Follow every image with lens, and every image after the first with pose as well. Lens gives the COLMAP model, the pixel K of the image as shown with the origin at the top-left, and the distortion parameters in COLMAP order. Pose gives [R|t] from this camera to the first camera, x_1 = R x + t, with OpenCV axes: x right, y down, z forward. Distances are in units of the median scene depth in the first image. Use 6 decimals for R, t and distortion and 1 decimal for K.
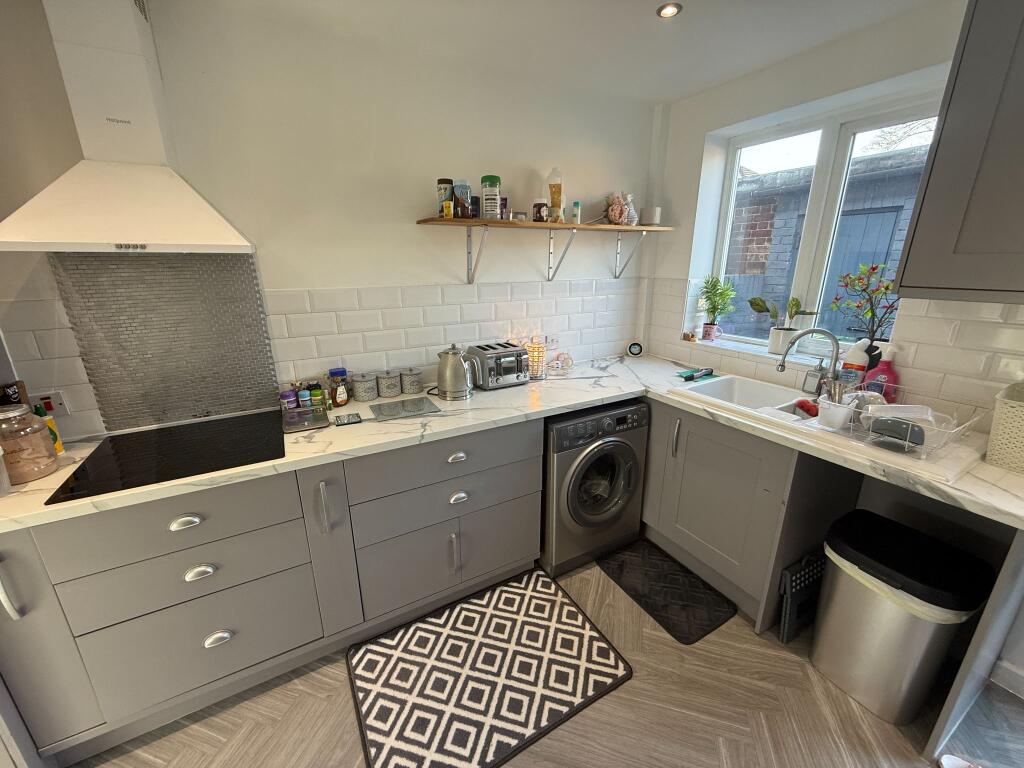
lens RADIAL K [[406.4, 0, 506.5], [0, 406.4, 383.0], [0, 0, 1]] dist [-0.002638, 0.001018]
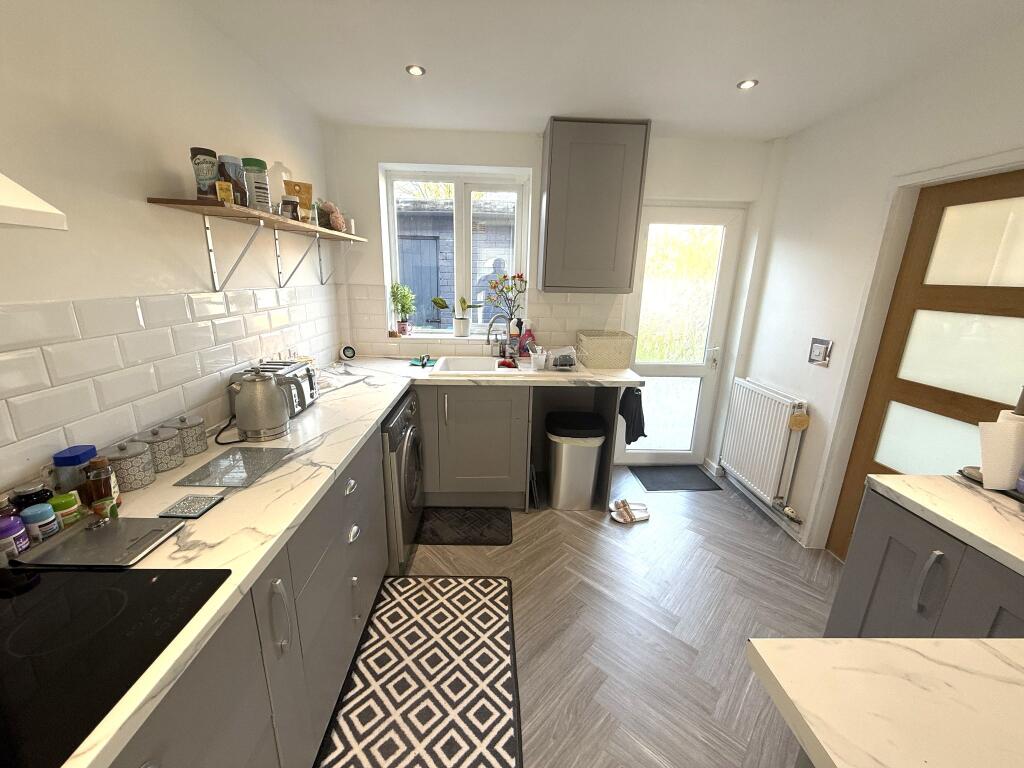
lens RADIAL K [[406.4, 0, 506.9], [0, 406.4, 385.4], [0, 0, 1]] dist [-0.002638, 0.001018]
pose [[0.460233, -0.218154, 0.860578, -0.620789], [0.234637, 0.964762, 0.119081, -0.048001], [-0.856231, 0.147118, 0.495202, 0.229192]]
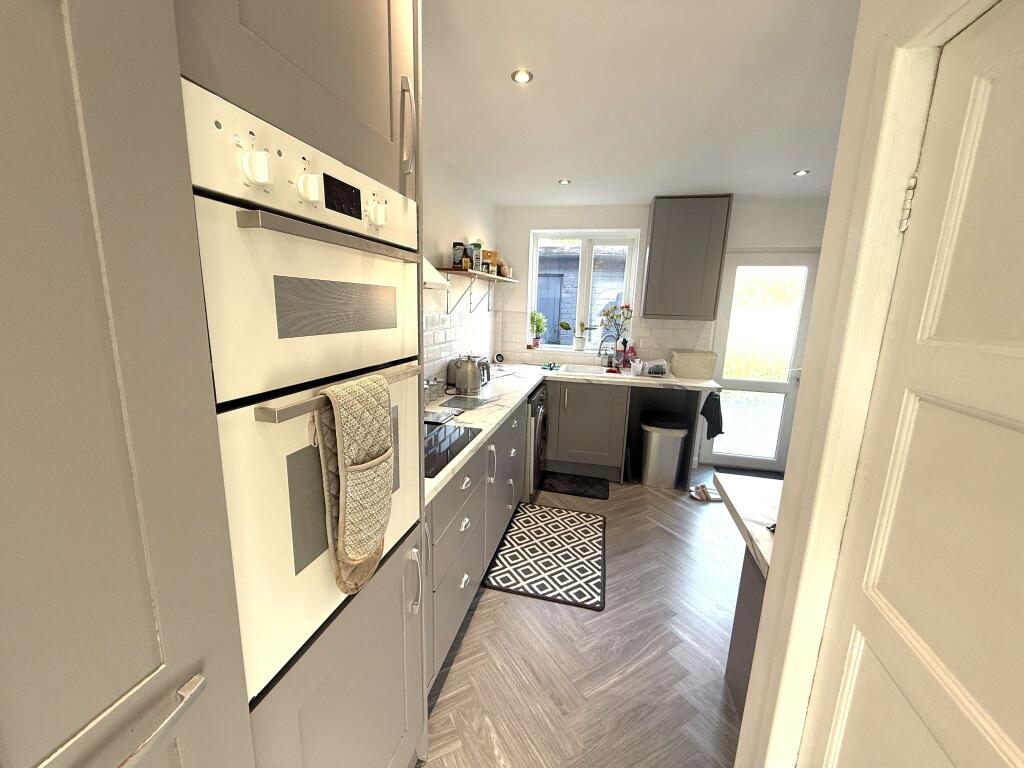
lens RADIAL K [[406.4, 0, 505.3], [0, 406.4, 385.2], [0, 0, 1]] dist [-0.002638, 0.001018]
pose [[0.683507, -0.124028, 0.719330, -1.142360], [0.182082, 0.983277, -0.003476, 0.035172], [-0.706869, 0.133353, 0.694660, -0.057983]]
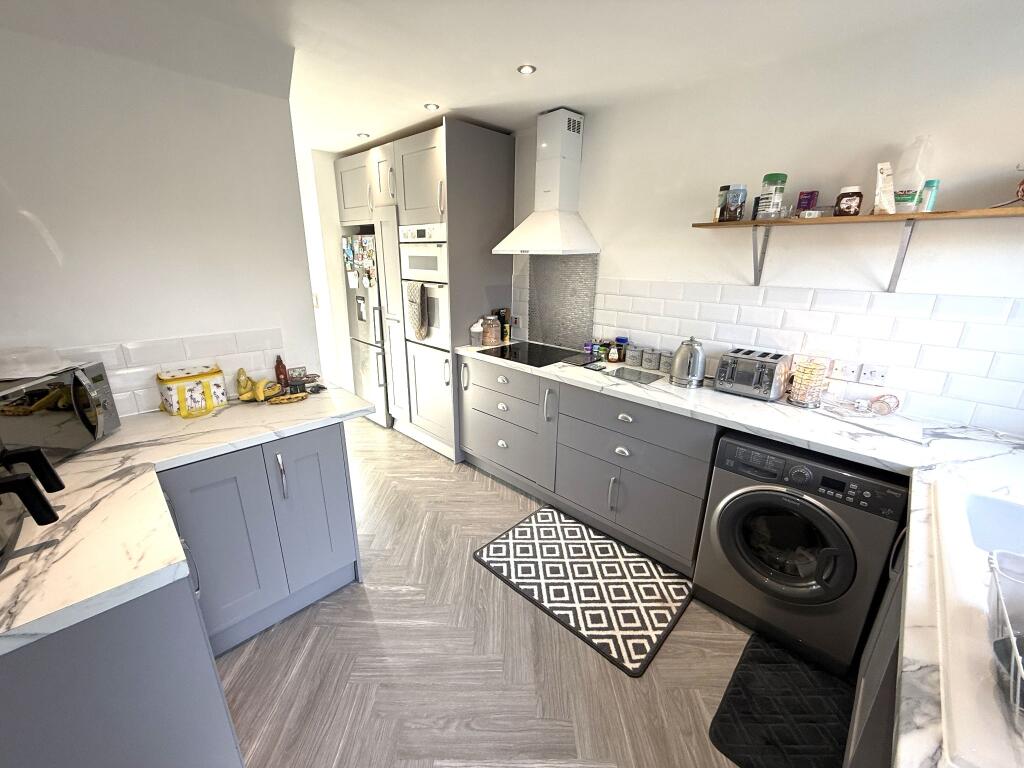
lens RADIAL K [[406.4, 0, 511.3], [0, 406.4, 383.5], [0, 0, 1]] dist [-0.002638, 0.001018]
pose [[0.289805, 0.292215, -0.911385, 0.820116], [-0.290107, 0.934271, 0.207304, -0.067331], [0.912059, 0.204322, 0.355530, 0.198056]]
